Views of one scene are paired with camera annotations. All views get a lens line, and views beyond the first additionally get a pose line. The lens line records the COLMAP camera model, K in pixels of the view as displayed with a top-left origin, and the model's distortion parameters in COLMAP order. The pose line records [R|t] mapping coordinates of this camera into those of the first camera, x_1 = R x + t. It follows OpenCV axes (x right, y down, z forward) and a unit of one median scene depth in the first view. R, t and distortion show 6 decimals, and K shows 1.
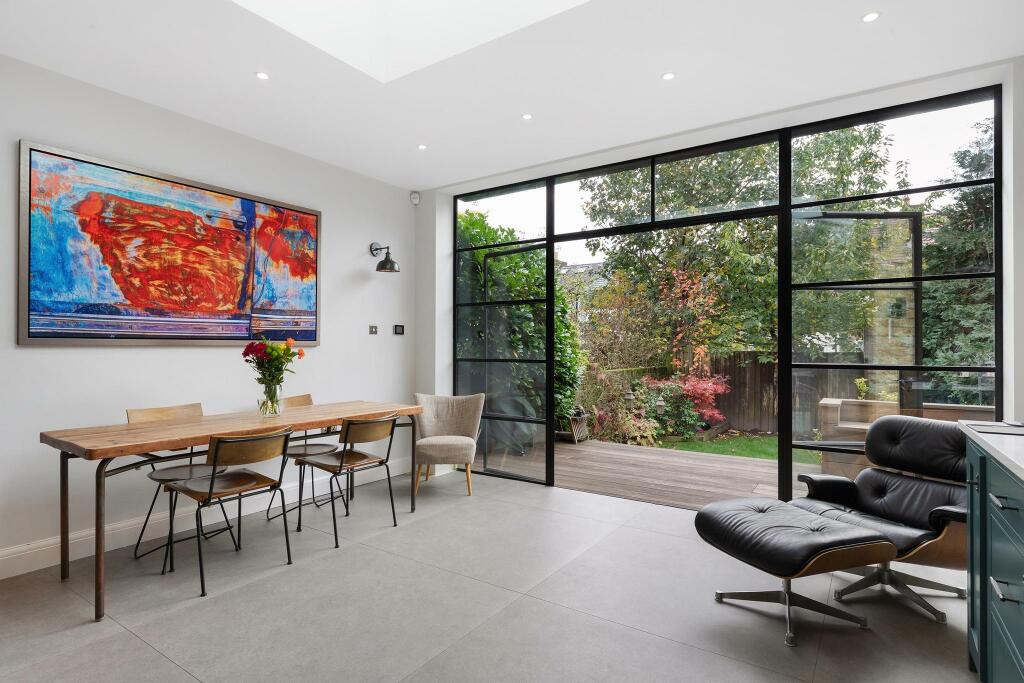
lens RADIAL K [[522.9, 0, 509.4], [0, 522.9, 343.8], [0, 0, 1]] dist [-0.001895, -0.000530]
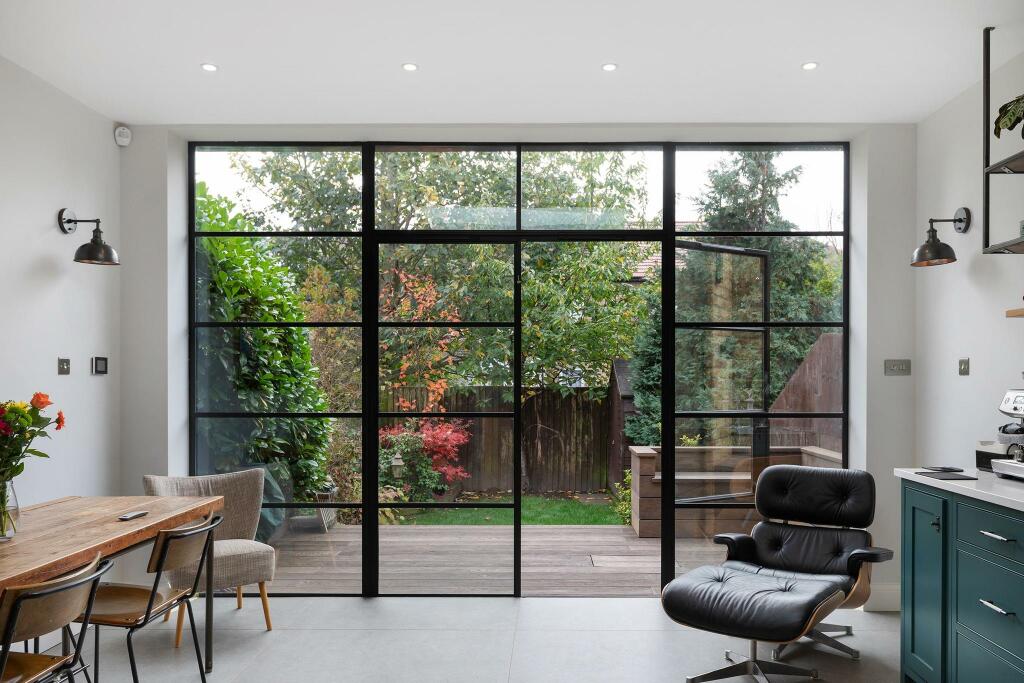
lens RADIAL K [[795.8, 0, 528.0], [0, 795.8, 379.5], [0, 0, 1]] dist [0.000611, -0.001044]
pose [[0.825976, -0.002740, 0.563699, -0.332141], [-0.005802, 0.999894, 0.013362, -0.027187], [-0.563676, -0.014307, 0.825872, 0.026026]]
